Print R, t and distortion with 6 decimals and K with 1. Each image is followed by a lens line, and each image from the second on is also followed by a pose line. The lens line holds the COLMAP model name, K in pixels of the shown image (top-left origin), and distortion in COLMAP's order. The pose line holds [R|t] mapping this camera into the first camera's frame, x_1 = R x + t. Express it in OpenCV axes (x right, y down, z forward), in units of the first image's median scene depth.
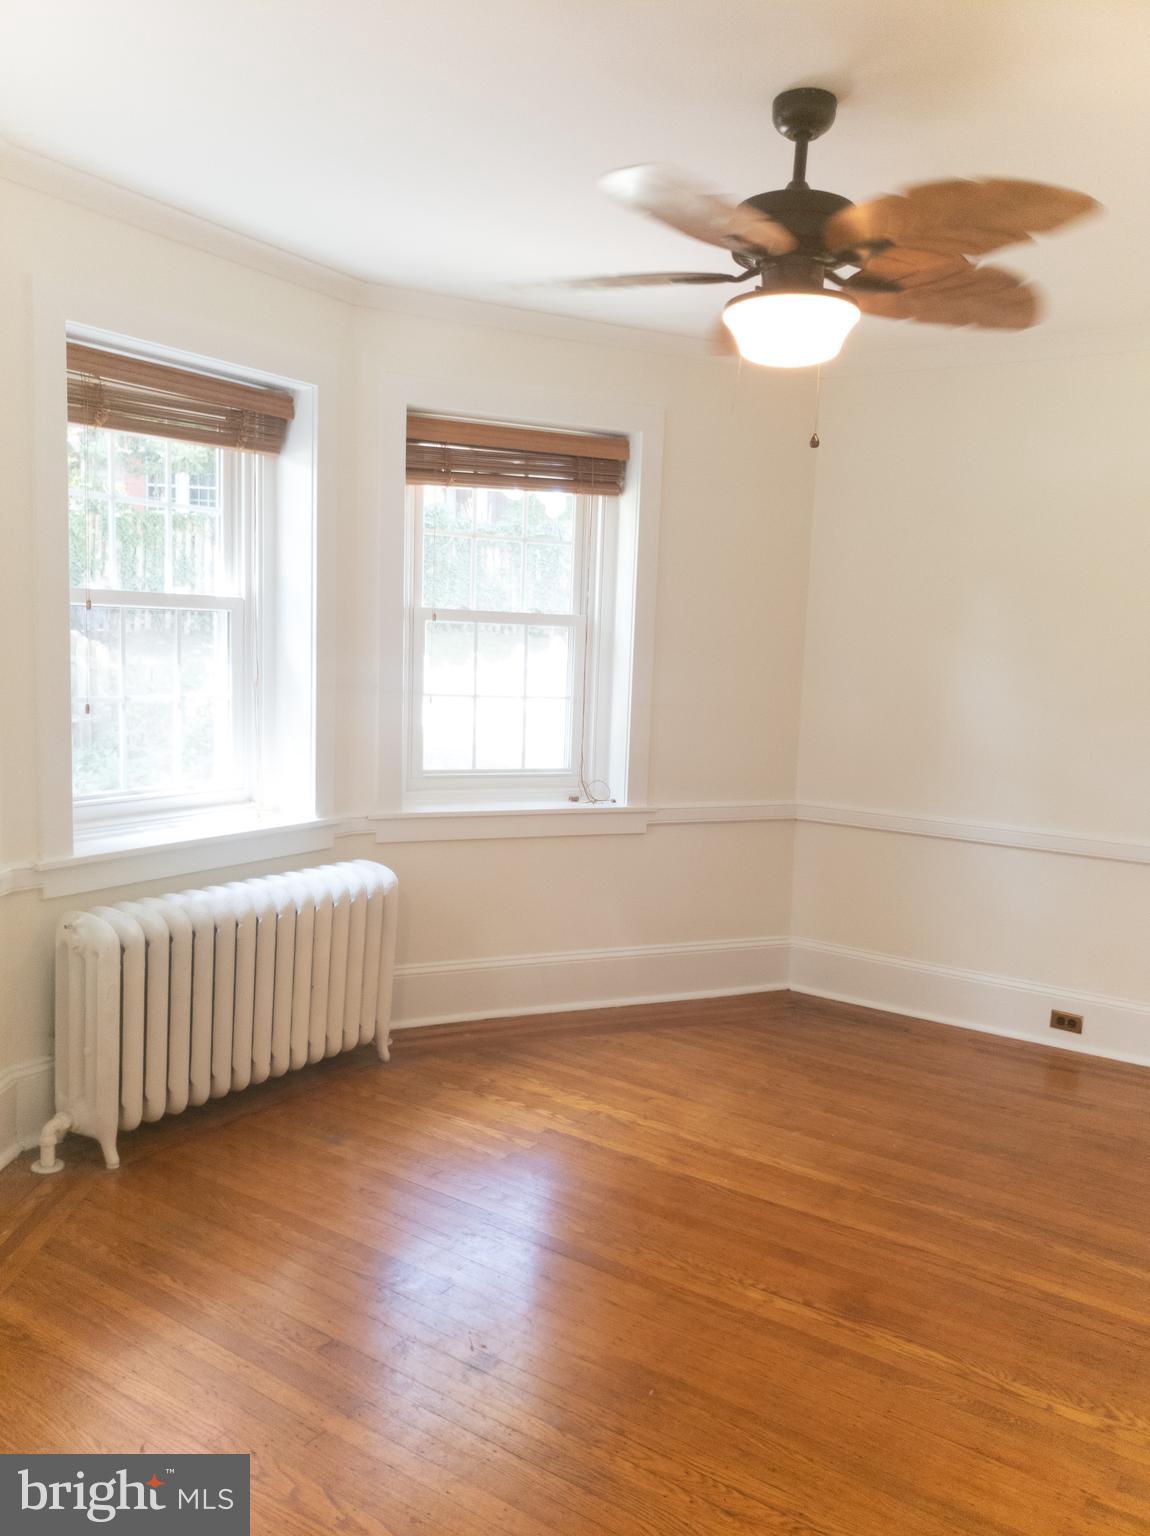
lens RADIAL K [[1196.5, 0, 575.0], [0, 1196.5, 768.0], [0, 0, 1]] dist [0.002861, 0.007096]
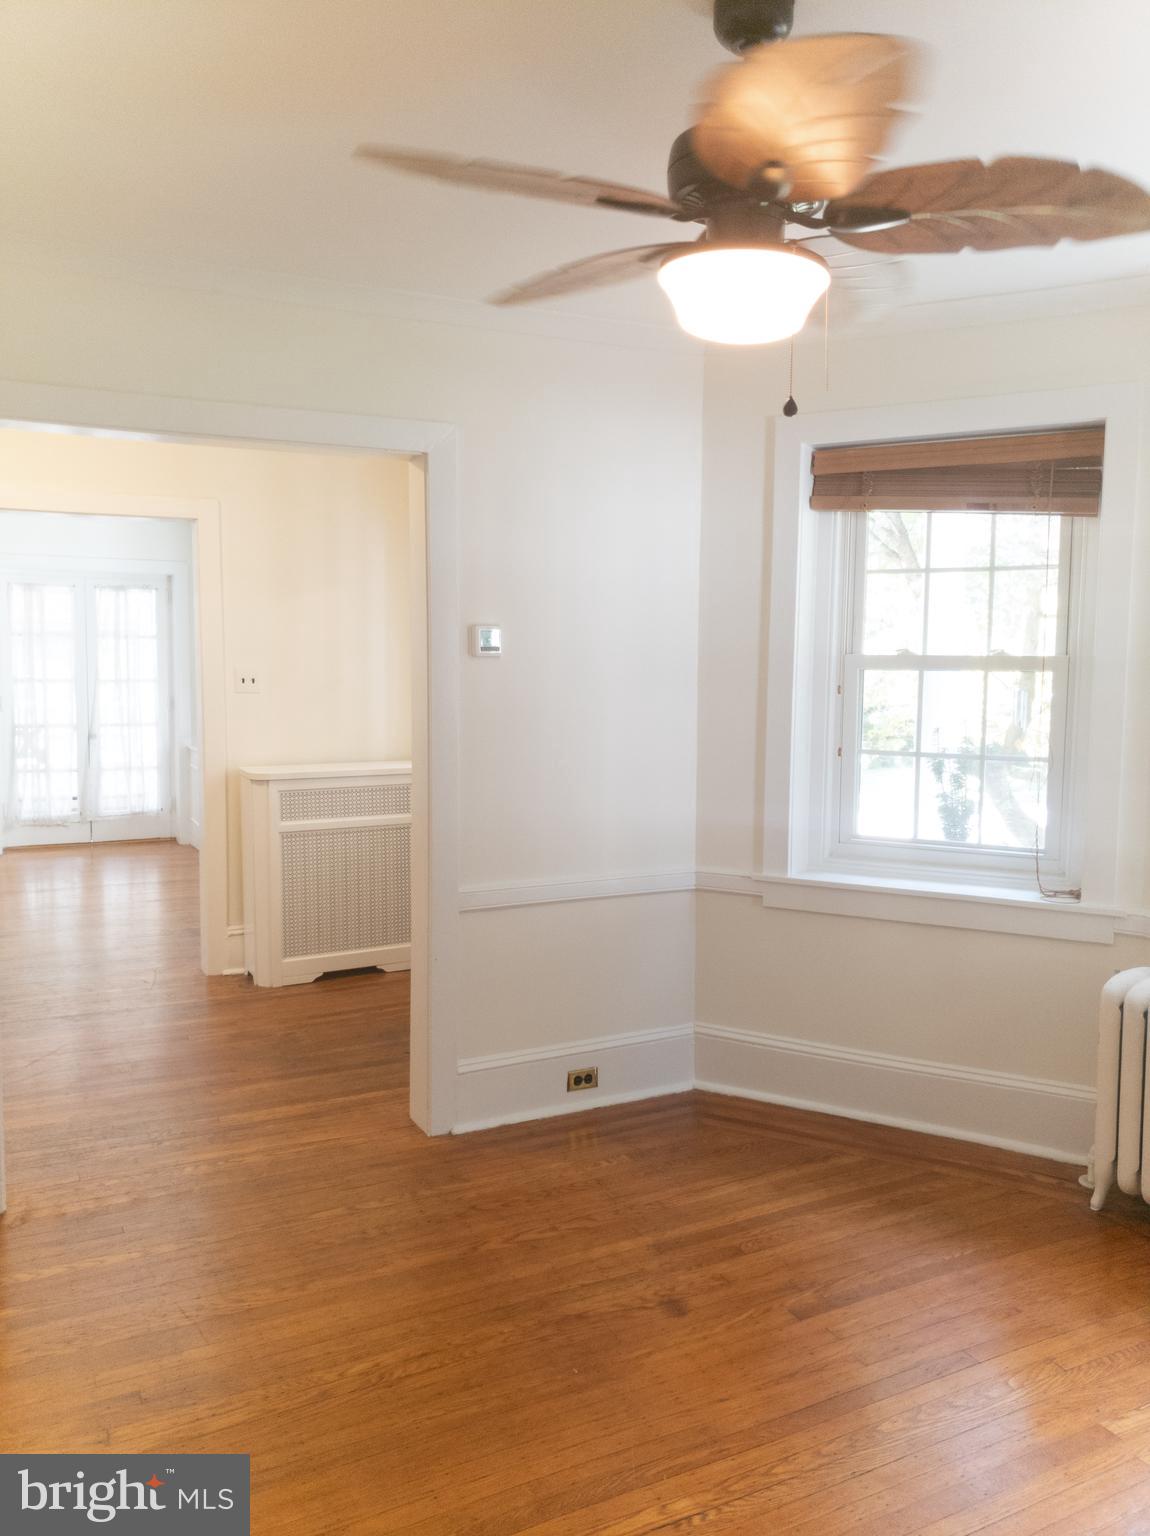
lens RADIAL K [[1196.5, 0, 575.0], [0, 1196.5, 768.0], [0, 0, 1]] dist [0.002861, 0.007096]
pose [[-0.477363, 0.047152, -0.877440, 0.870576], [-0.130280, 0.983725, 0.123741, -0.133913], [0.868995, 0.173382, -0.463451, 1.236228]]
